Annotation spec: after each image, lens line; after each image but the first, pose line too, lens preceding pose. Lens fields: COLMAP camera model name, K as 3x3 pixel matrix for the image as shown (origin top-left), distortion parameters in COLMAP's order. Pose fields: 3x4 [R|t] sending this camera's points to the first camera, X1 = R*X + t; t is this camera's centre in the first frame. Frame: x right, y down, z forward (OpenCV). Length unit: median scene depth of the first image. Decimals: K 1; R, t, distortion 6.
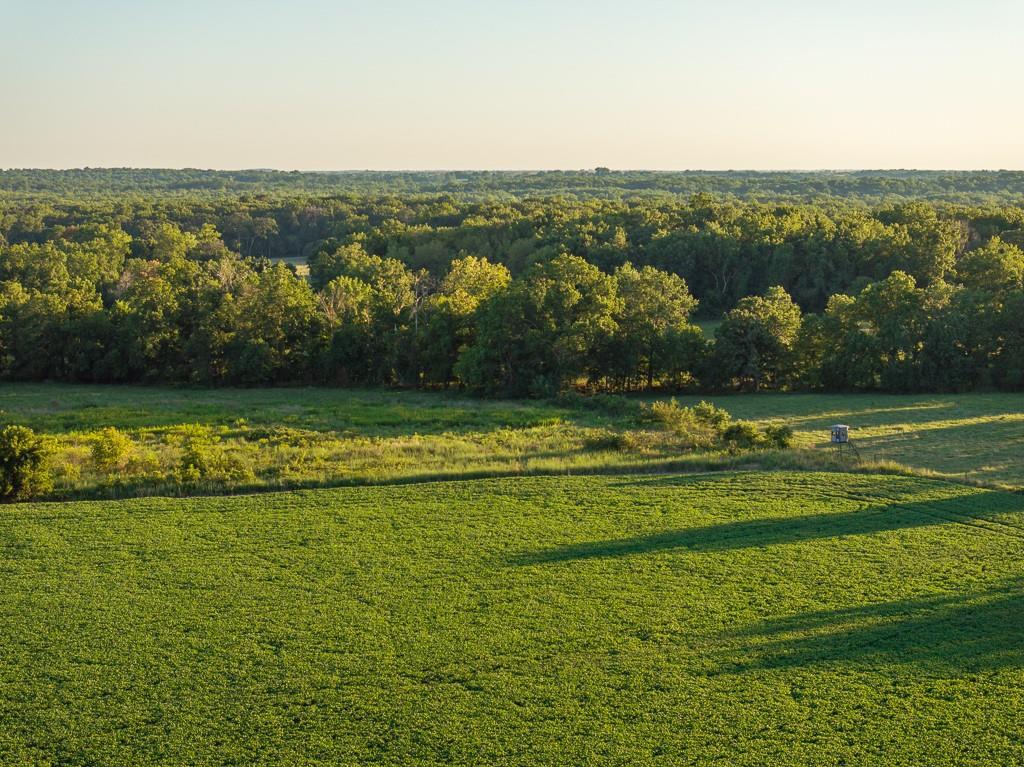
lens RADIAL K [[2085.4, 0, 509.5], [0, 2085.4, 384.5], [0, 0, 1]] dist [-0.066997, 0.000000]
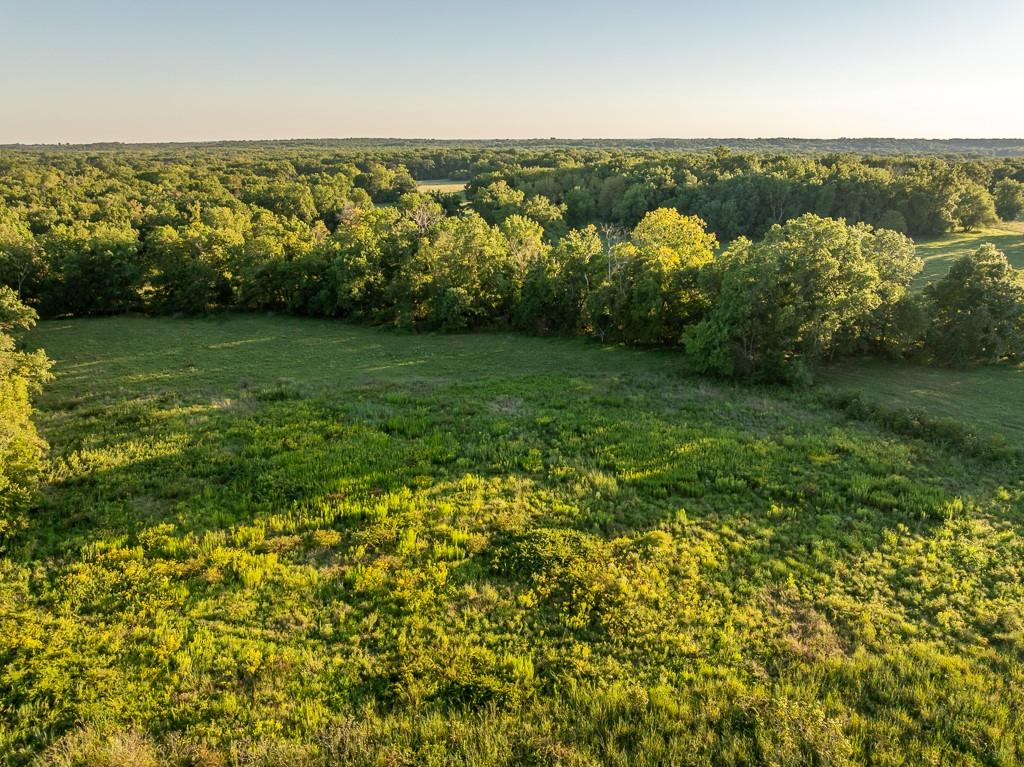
lens RADIAL K [[730.8, 0, 510.5], [0, 730.8, 380.9], [0, 0, 1]] dist [-0.004248, -0.006124]
pose [[0.999999, -0.001236, 0.000854, -0.106622], [0.001024, 0.976635, 0.214904, -0.062740], [-0.001100, -0.214903, 0.976635, 0.714046]]
